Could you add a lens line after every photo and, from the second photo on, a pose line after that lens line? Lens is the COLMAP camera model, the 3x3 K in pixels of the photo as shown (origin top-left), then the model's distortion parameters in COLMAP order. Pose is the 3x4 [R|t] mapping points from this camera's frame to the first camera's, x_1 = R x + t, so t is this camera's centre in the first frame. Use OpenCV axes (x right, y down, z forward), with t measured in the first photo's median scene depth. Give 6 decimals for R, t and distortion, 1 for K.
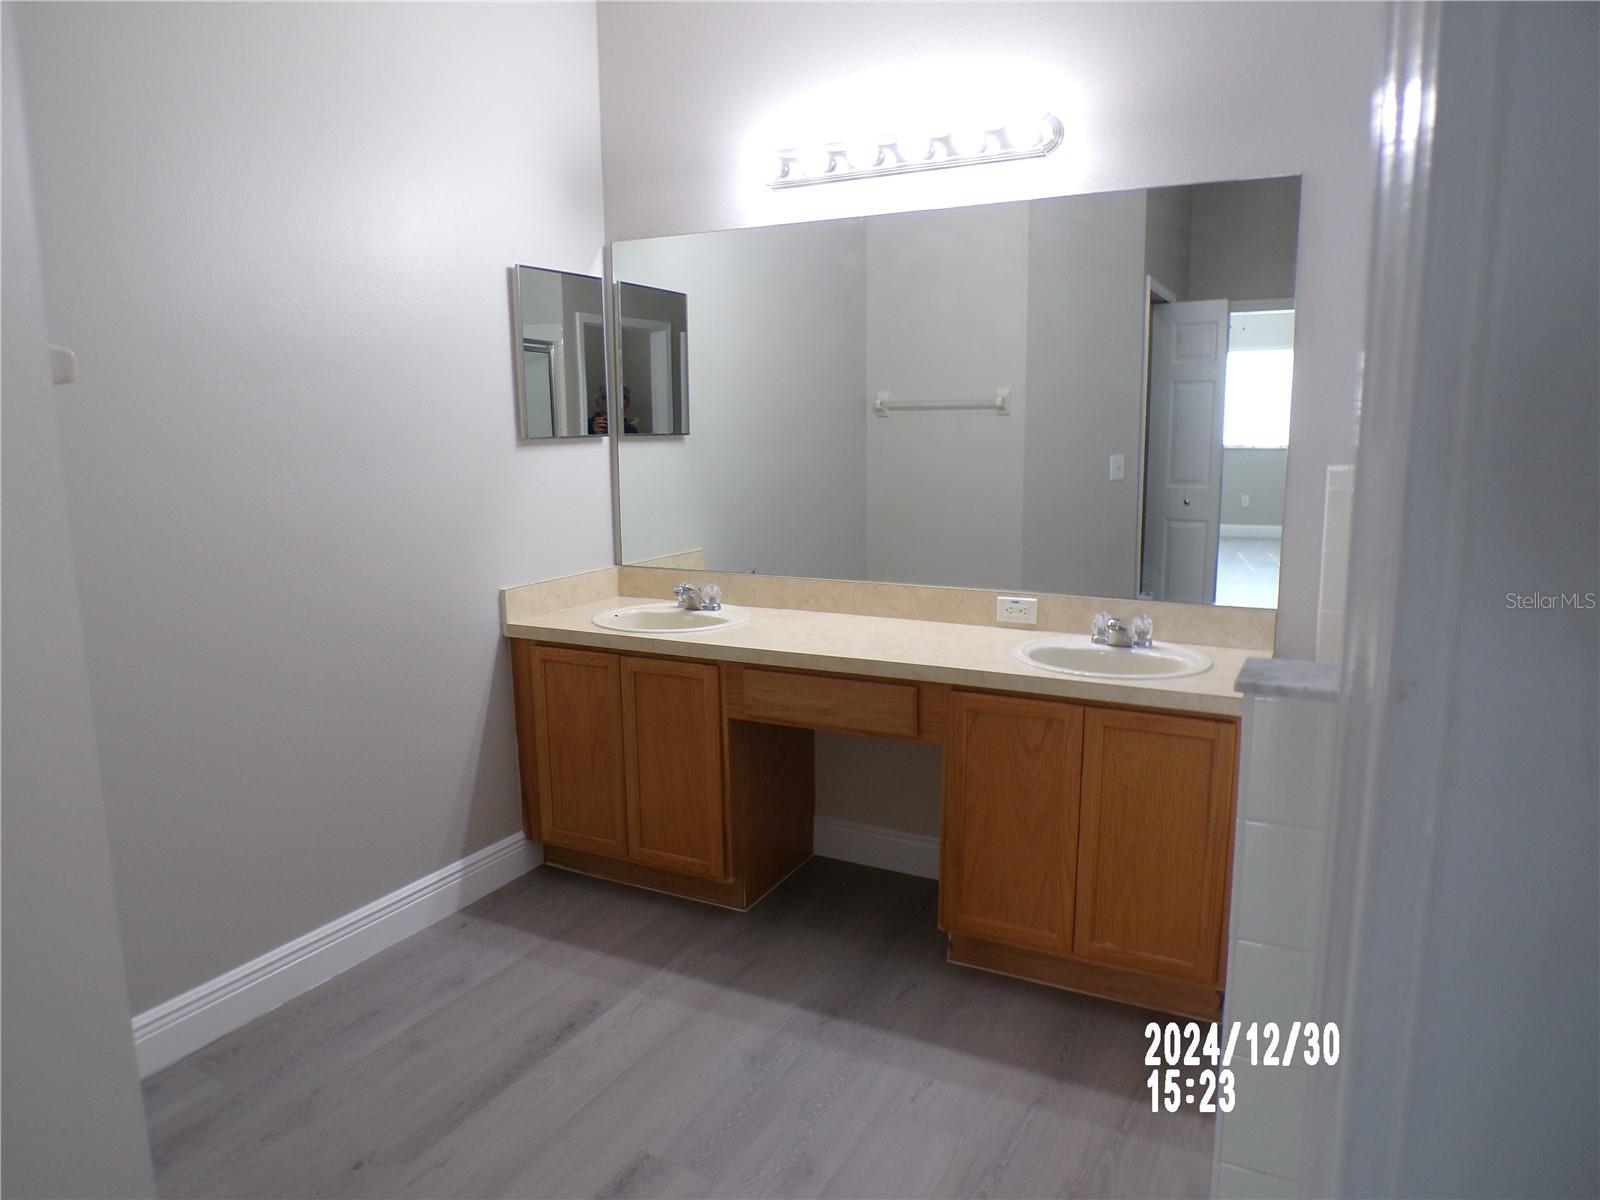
lens RADIAL K [[1078.7, 0, 796.0], [0, 1078.7, 595.4], [0, 0, 1]] dist [-0.044062, 0.013552]
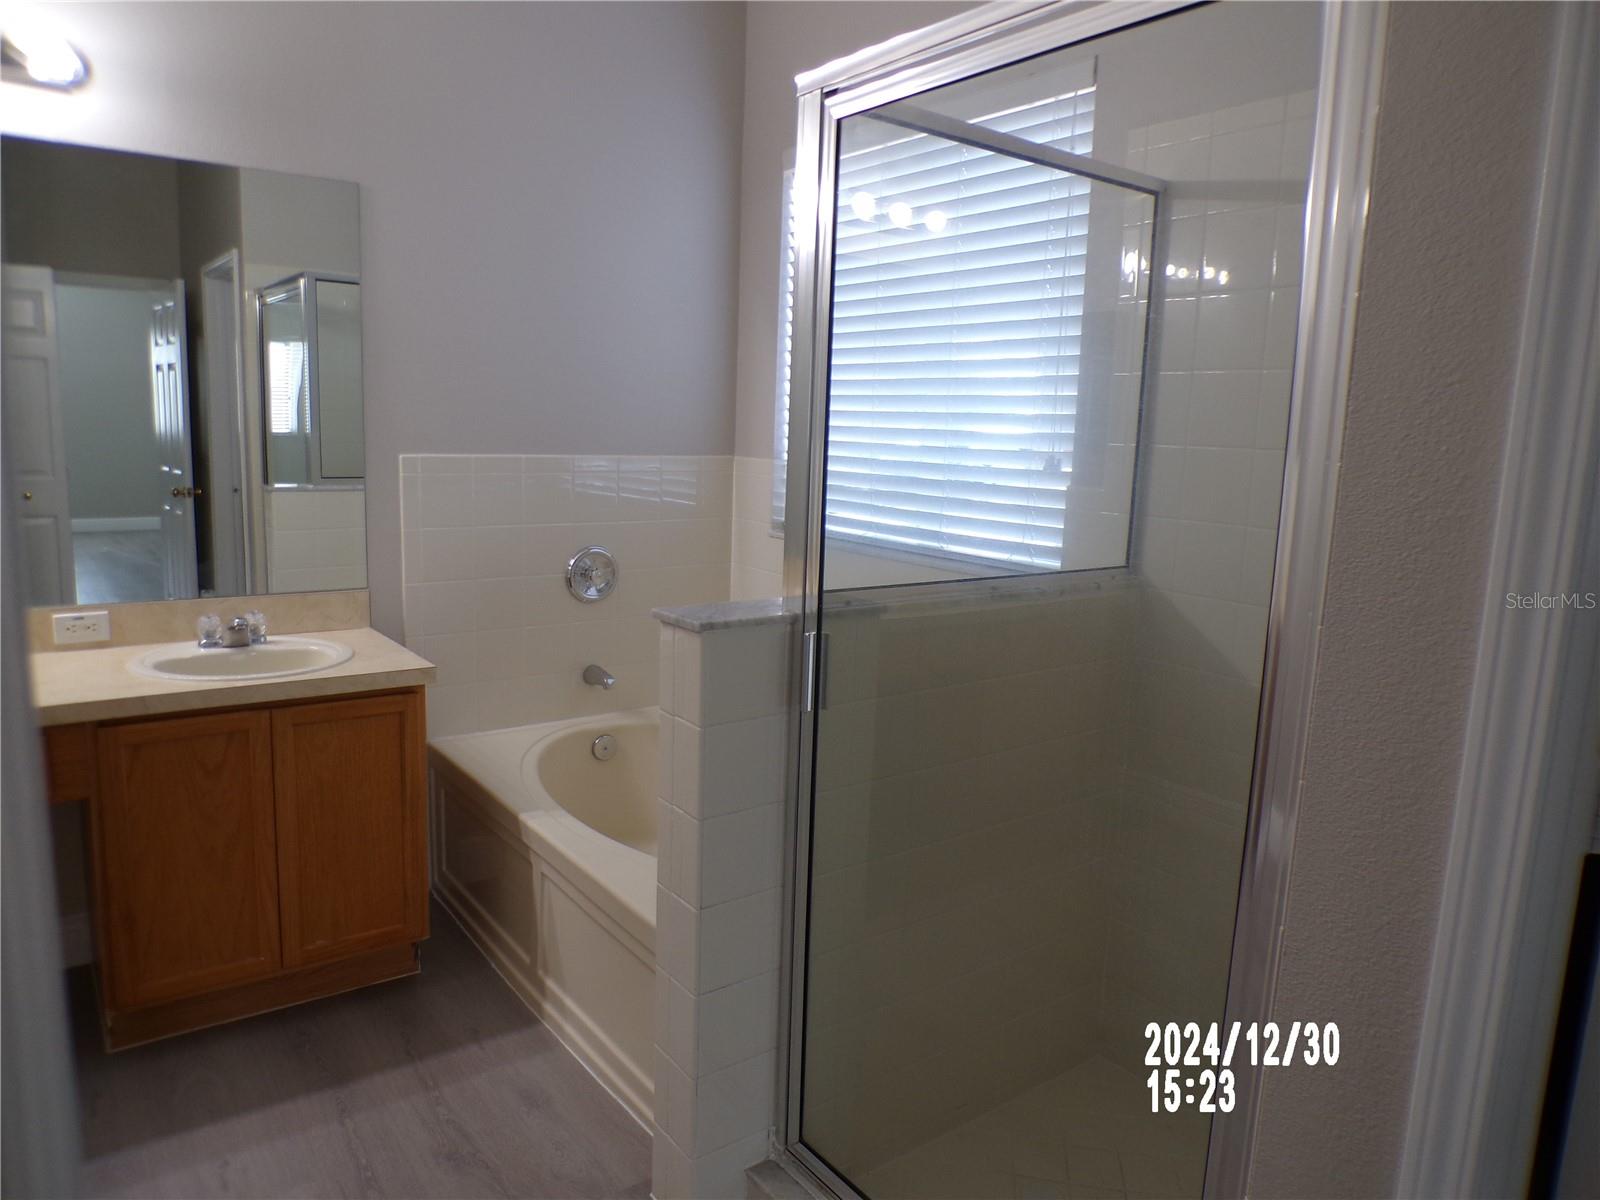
lens RADIAL K [[1078.7, 0, 766.8], [0, 1078.7, 599.8], [0, 0, 1]] dist [-0.044062, 0.013552]
pose [[0.434858, -0.122113, 0.892181, -0.353464], [0.105919, 0.990821, 0.083988, -0.024623], [-0.894248, 0.057976, 0.443800, 0.168662]]
